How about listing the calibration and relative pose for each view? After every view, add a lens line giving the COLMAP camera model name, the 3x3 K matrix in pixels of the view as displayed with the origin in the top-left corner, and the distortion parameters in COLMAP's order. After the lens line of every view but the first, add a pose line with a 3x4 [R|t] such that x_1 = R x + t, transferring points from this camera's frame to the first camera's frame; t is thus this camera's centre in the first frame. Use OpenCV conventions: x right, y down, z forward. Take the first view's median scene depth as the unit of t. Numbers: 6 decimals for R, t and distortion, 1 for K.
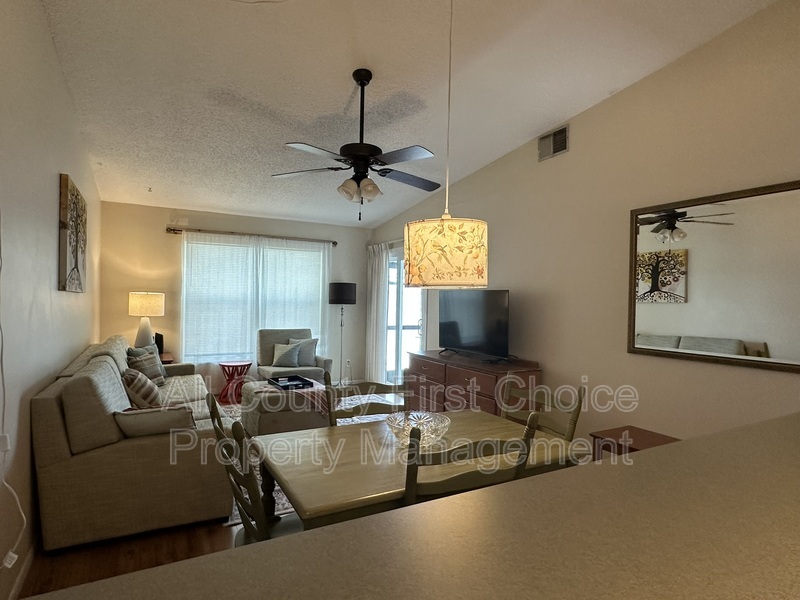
lens RADIAL K [[450.8, 0, 407.9], [0, 450.8, 299.7], [0, 0, 1]] dist [-0.014635, -0.001022]
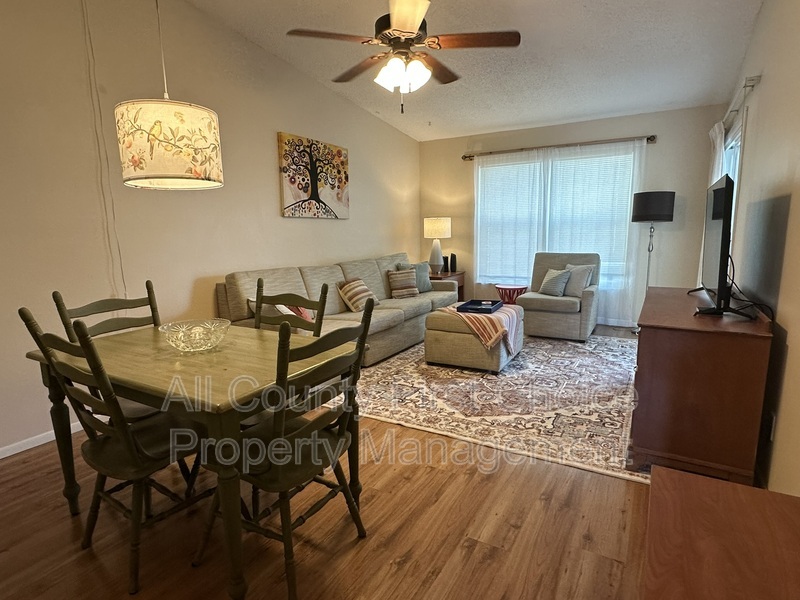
lens RADIAL K [[450.8, 0, 393.5], [0, 450.8, 305.6], [0, 0, 1]] dist [-0.014635, -0.001022]
pose [[0.484837, 0.118973, -0.866475, 0.350273], [0.026016, 0.988305, 0.150258, 0.027651], [0.874218, -0.095392, 0.476071, 0.296004]]
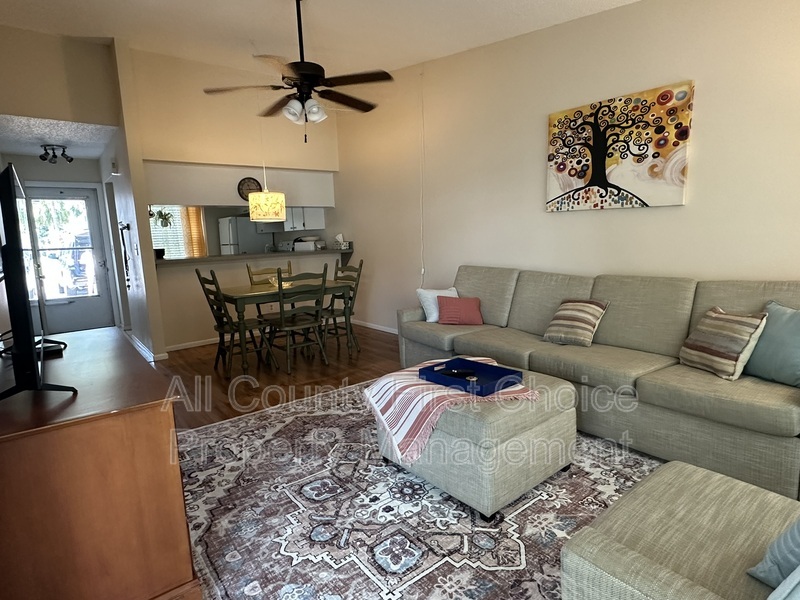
lens RADIAL K [[450.8, 0, 400.2], [0, 450.8, 303.2], [0, 0, 1]] dist [-0.014635, -0.001022]
pose [[-0.990373, 0.033742, -0.134253, -0.089210], [0.013679, 0.988946, 0.147643, 0.020481], [0.137750, 0.144385, -0.979887, 1.116534]]
